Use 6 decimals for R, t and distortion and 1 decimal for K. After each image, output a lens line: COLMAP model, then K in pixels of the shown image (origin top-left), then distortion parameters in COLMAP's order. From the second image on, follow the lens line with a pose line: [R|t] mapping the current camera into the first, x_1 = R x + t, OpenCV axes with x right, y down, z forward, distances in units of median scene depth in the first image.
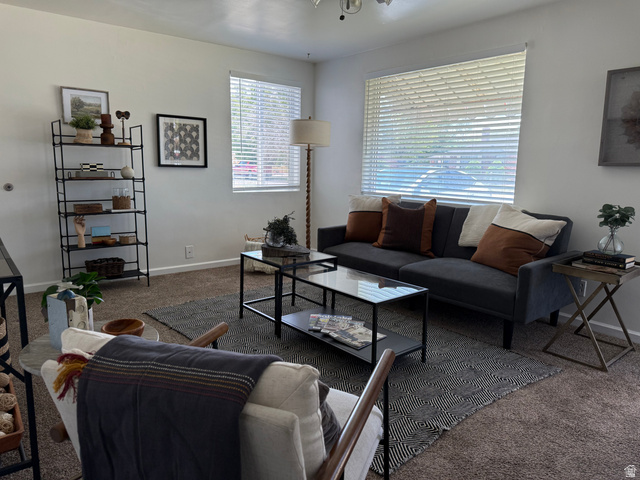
lens RADIAL K [[446.4, 0, 320.0], [0, 446.4, 237.2], [0, 0, 1]] dist [0.083095, -0.093592]
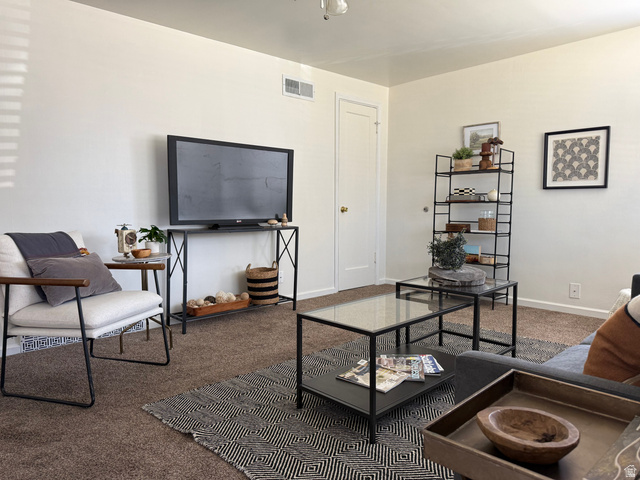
lens RADIAL K [[446.4, 0, 320.0], [0, 446.4, 237.2], [0, 0, 1]] dist [0.083095, -0.093592]
pose [[0.099918, 0.057034, -0.993360, 0.516040], [-0.156115, 0.986889, 0.040960, -0.026810], [0.982672, 0.150985, 0.107512, 0.465125]]
